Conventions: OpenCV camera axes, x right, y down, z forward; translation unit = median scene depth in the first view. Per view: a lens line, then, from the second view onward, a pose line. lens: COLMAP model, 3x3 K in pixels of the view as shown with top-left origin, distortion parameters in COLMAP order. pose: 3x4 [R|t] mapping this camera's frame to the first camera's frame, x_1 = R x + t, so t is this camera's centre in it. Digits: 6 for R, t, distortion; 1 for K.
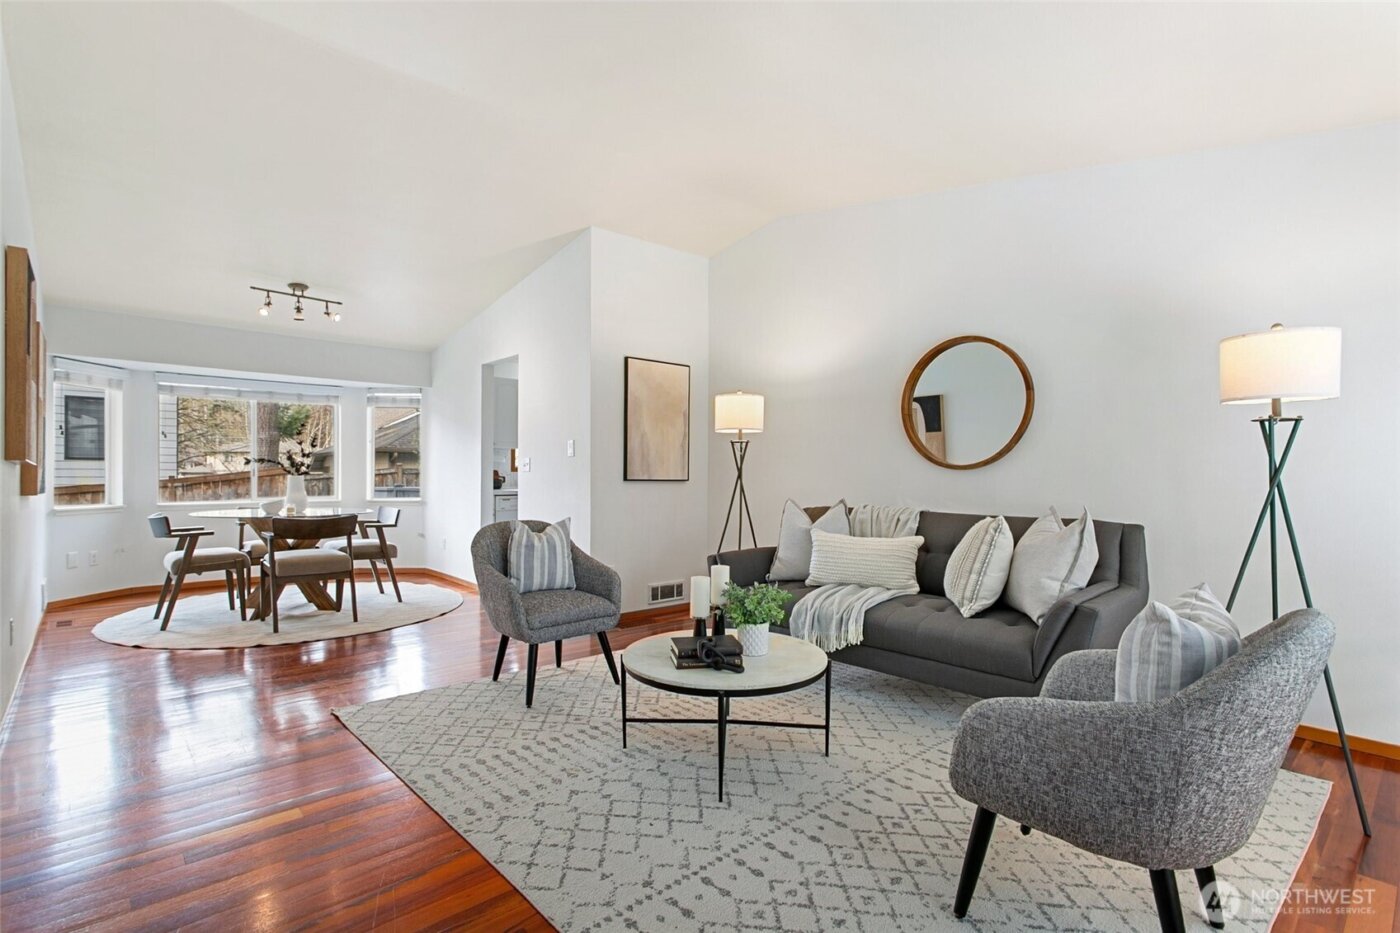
lens RADIAL K [[670.9, 0, 704.7], [0, 670.9, 478.3], [0, 0, 1]] dist [0.001012, 0.000881]
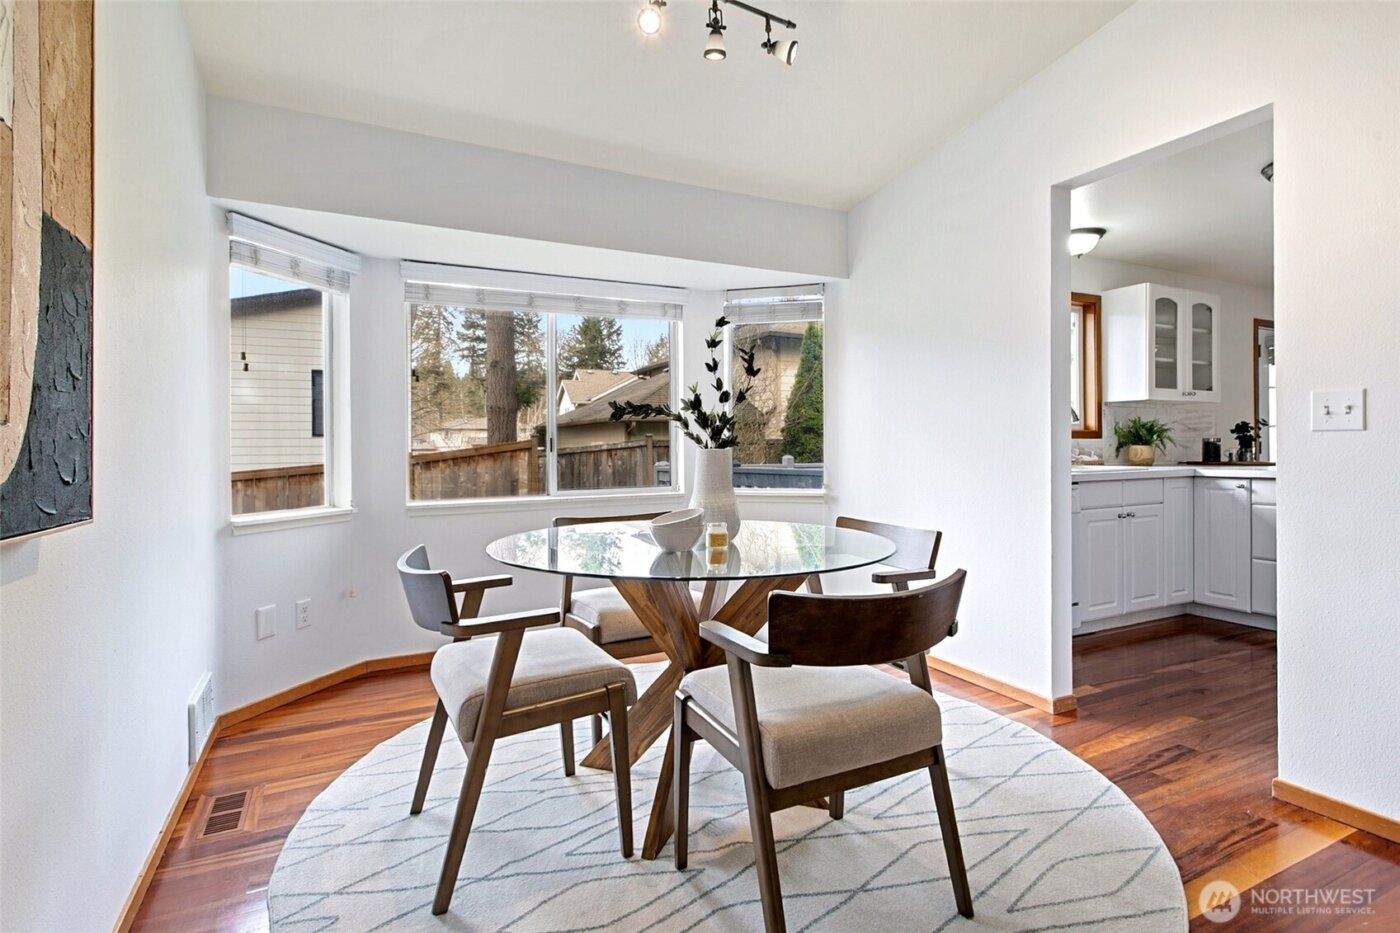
lens RADIAL K [[681.5, 0, 701.2], [0, 681.5, 445.7], [0, 0, 1]] dist [-0.000528, 0.000141]
pose [[0.967502, -0.012951, -0.252531, -0.533913], [0.011244, 0.999903, -0.008204, -0.002412], [0.252613, 0.005098, 0.967554, 0.633325]]
